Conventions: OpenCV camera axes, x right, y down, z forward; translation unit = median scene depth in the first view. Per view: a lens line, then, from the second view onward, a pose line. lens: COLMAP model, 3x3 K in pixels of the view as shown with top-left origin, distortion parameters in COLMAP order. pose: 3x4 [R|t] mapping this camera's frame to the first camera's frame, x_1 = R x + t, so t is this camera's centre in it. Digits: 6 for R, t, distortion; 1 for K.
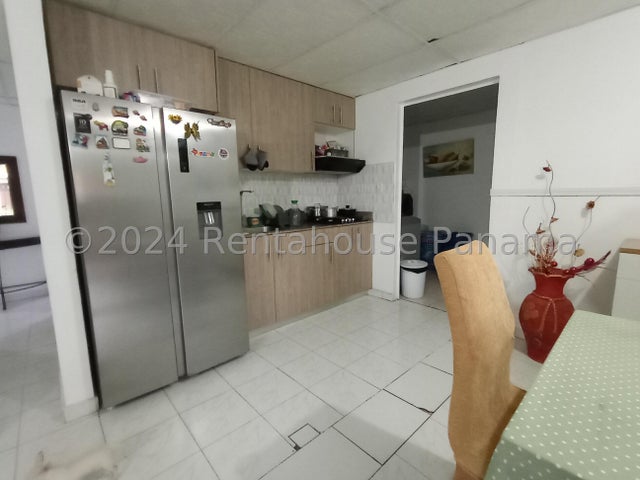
lens RADIAL K [[302.2, 0, 320.0], [0, 302.2, 240.0], [0, 0, 1]] dist [-0.002590, -0.000654]
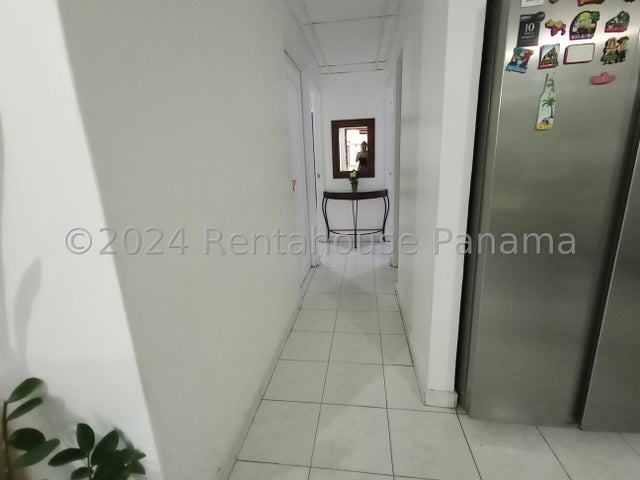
lens RADIAL K [[302.2, 0, 320.0], [0, 302.2, 240.0], [0, 0, 1]] dist [-0.002590, -0.000654]
pose [[0.636819, 0.183464, -0.748868, -0.475466], [-0.075749, 0.981466, 0.176032, -0.024183], [0.767284, -0.055374, 0.638913, 0.207409]]
